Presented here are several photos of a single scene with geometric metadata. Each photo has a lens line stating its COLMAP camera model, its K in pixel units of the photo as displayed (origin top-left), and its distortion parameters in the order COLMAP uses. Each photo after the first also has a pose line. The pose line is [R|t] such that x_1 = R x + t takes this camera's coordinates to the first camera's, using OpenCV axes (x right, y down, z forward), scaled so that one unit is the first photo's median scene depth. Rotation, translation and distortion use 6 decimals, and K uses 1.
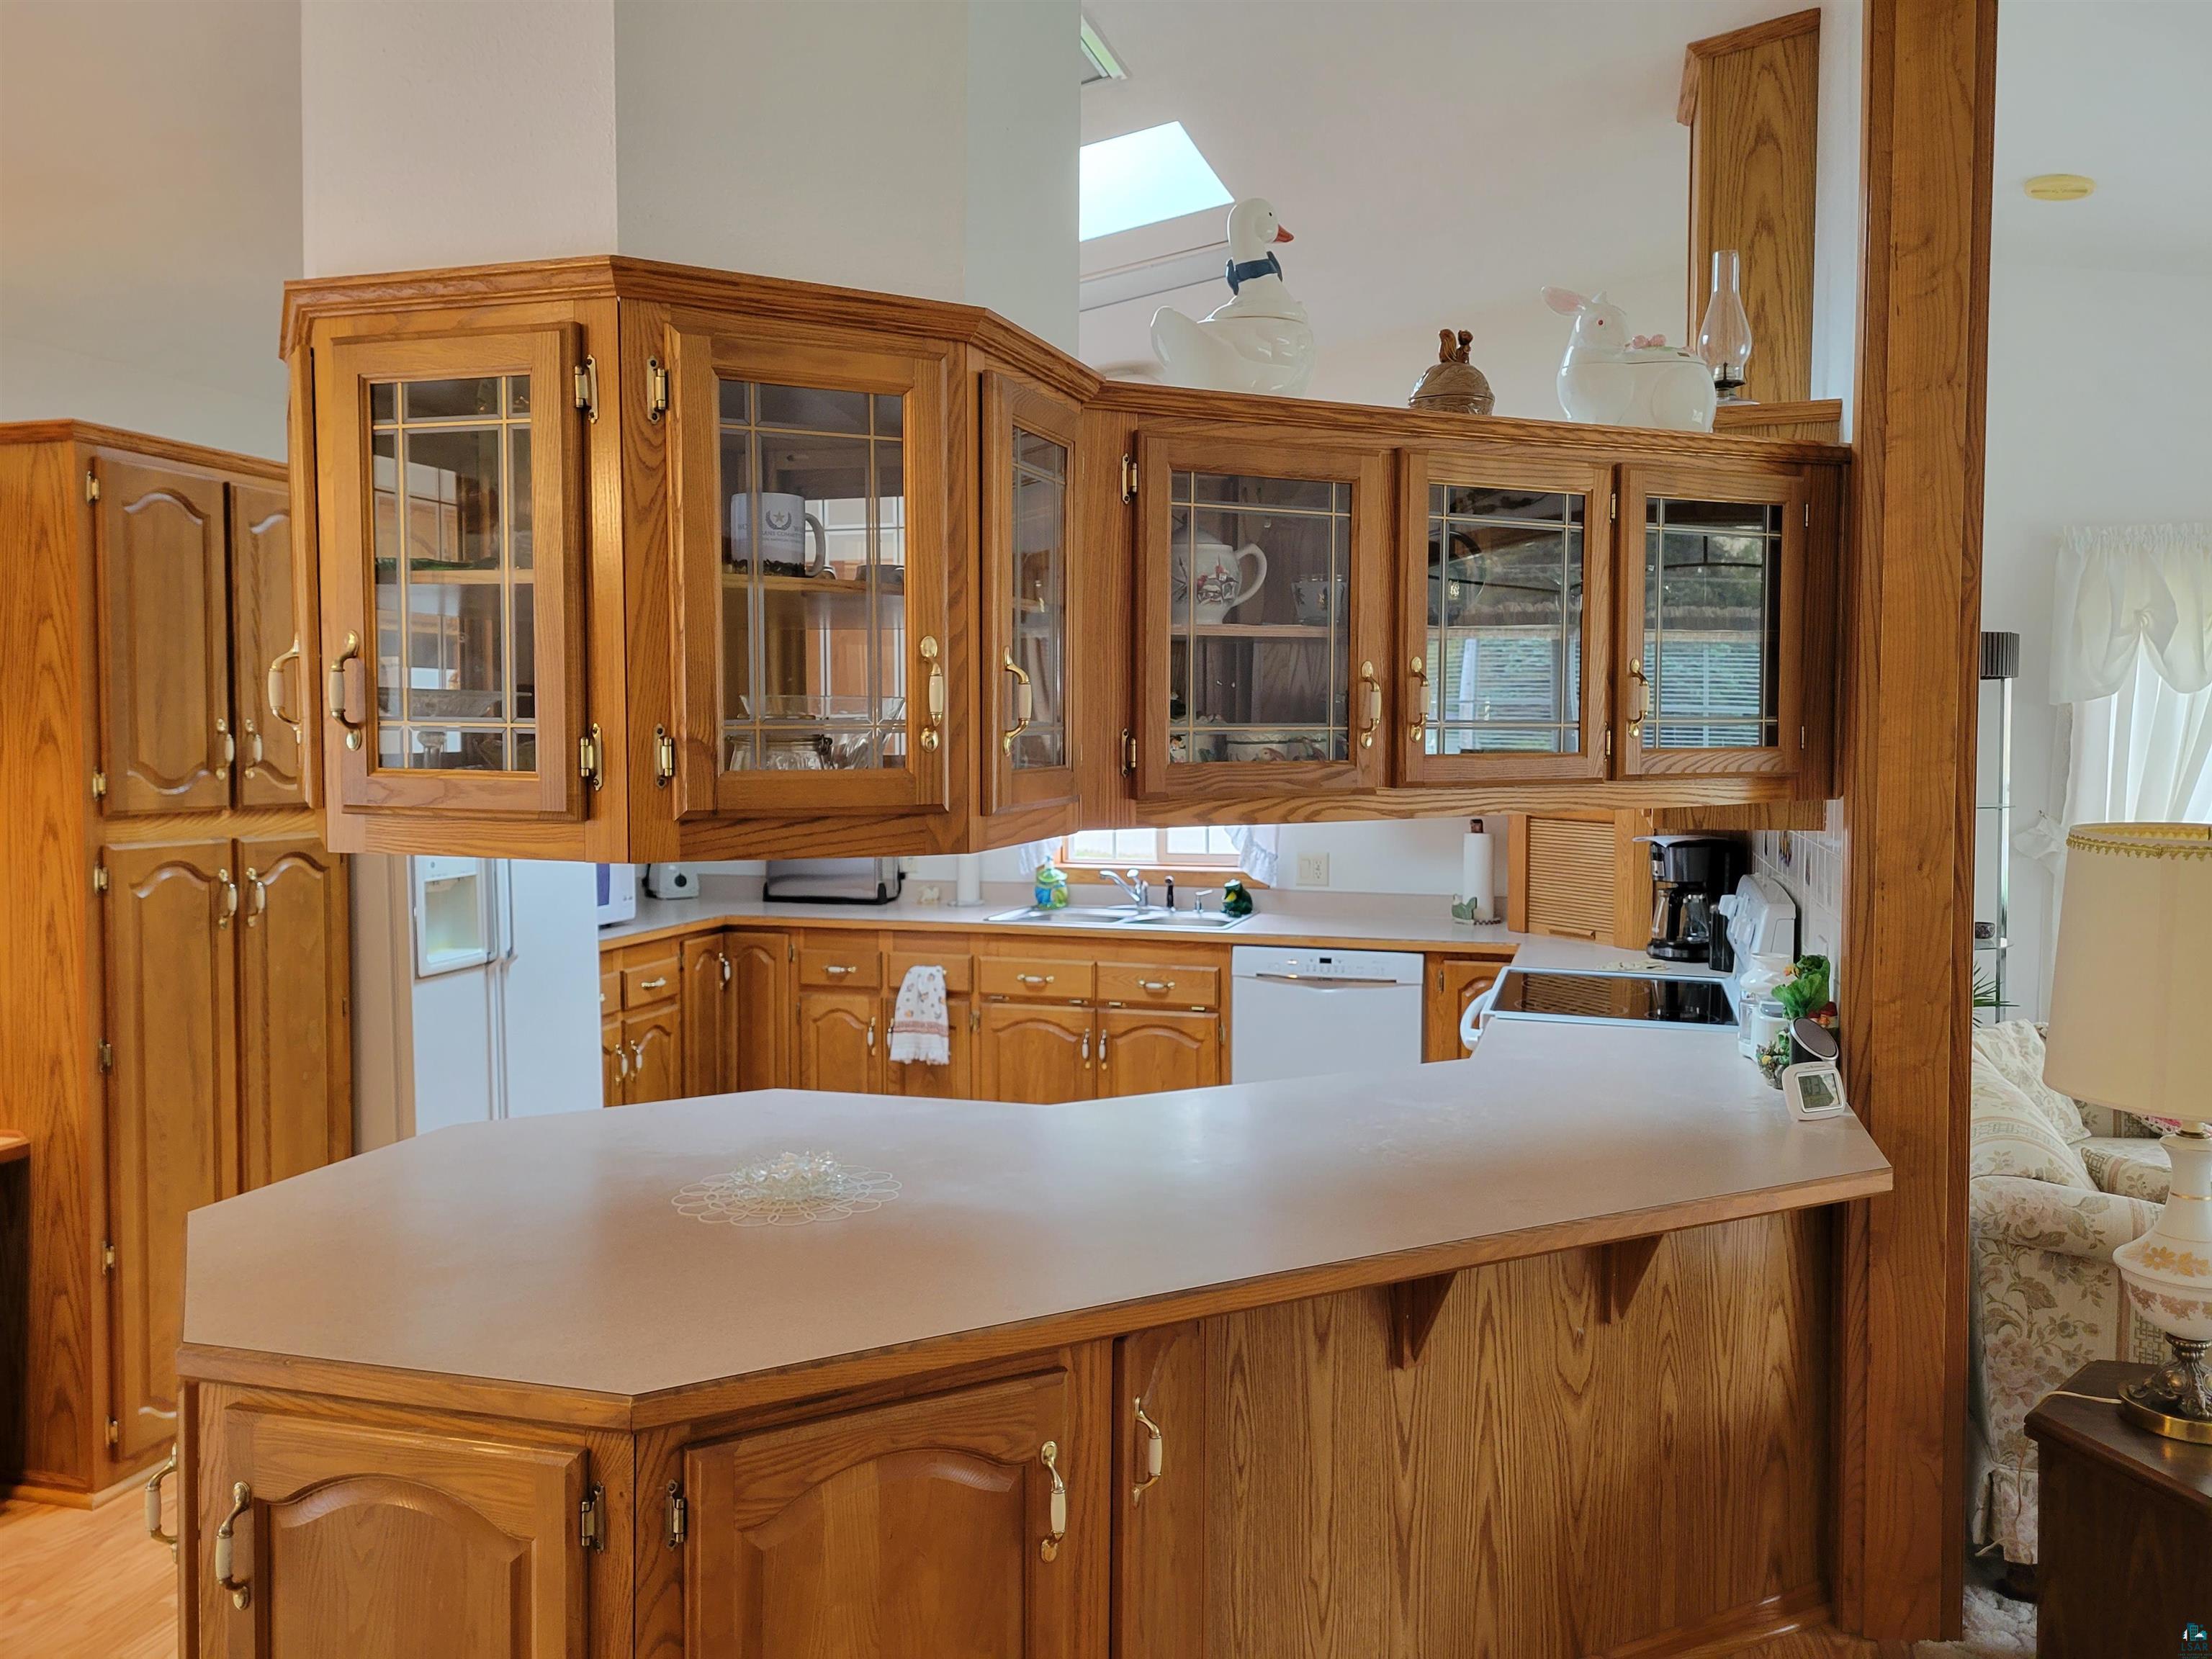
lens RADIAL K [[1681.0, 0, 1099.8], [0, 1681.0, 809.6], [0, 0, 1]] dist [0.032823, -0.018152]
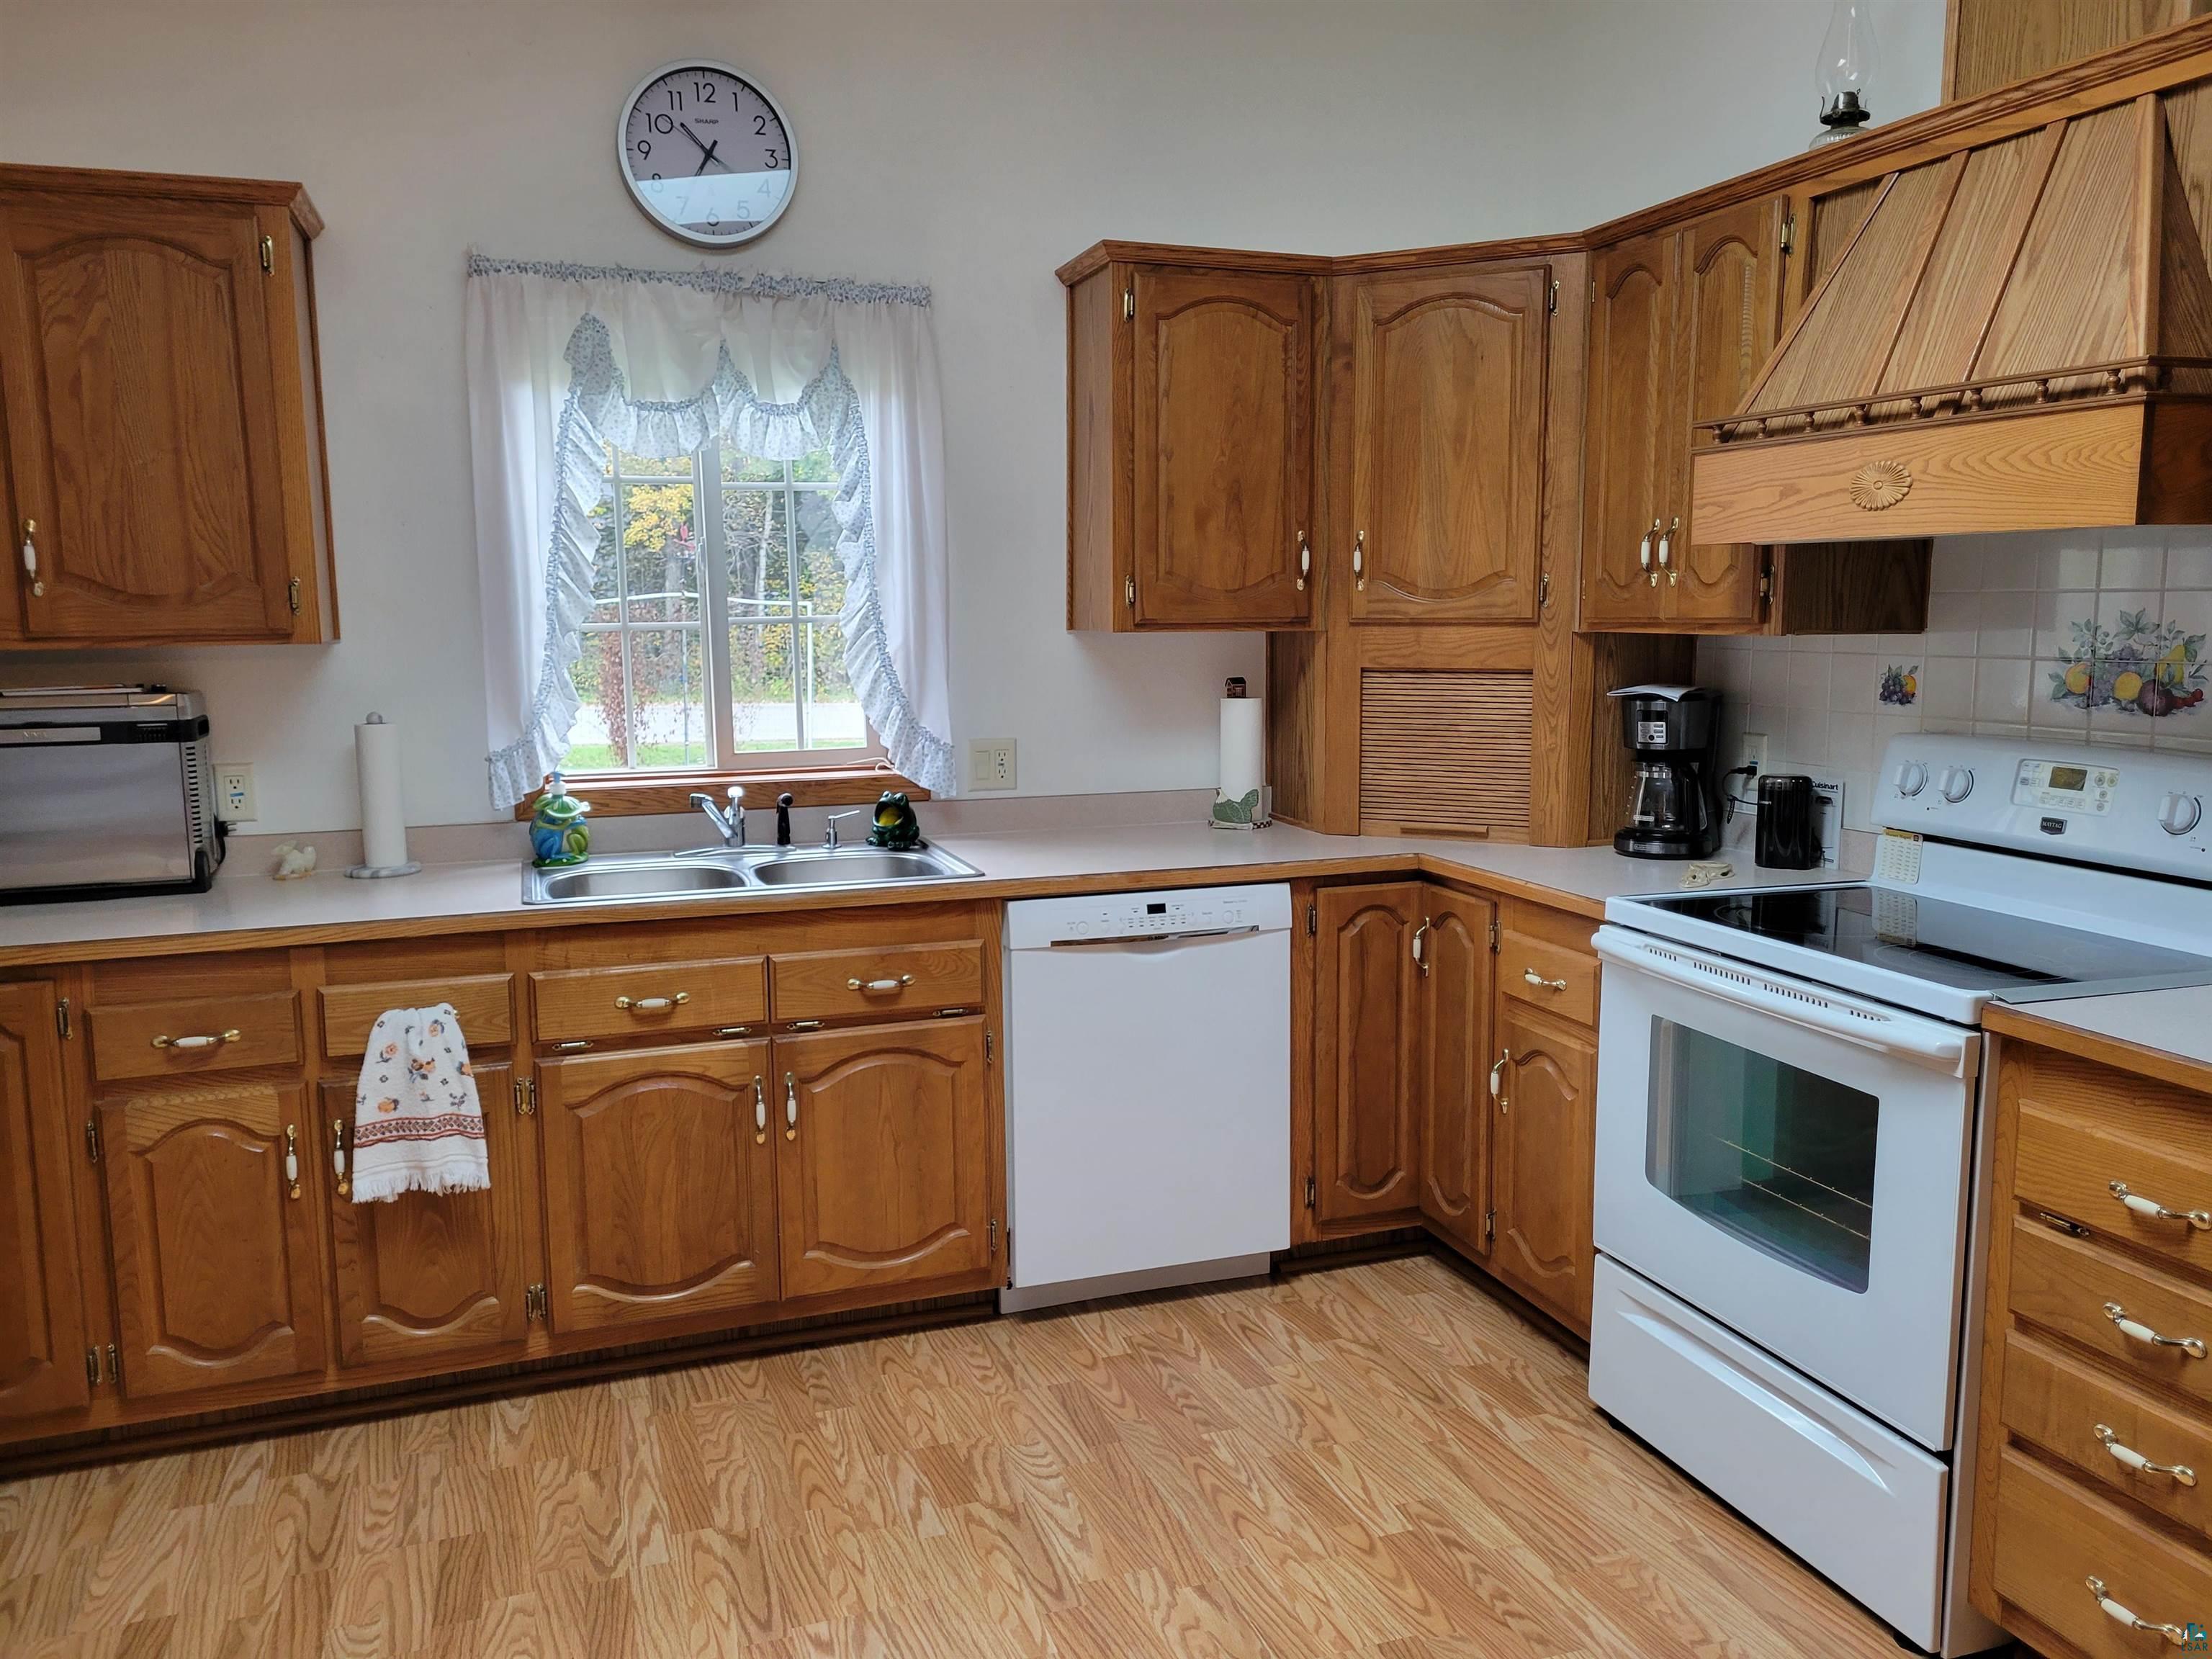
lens RADIAL K [[1681.0, 0, 1115.7], [0, 1681.0, 829.8], [0, 0, 1]] dist [0.032823, -0.018152]
pose [[0.793571, -0.087877, 0.602098, -0.238936], [0.034590, 0.994431, 0.099548, -0.002872], [-0.607493, -0.058172, 0.792192, 0.477828]]
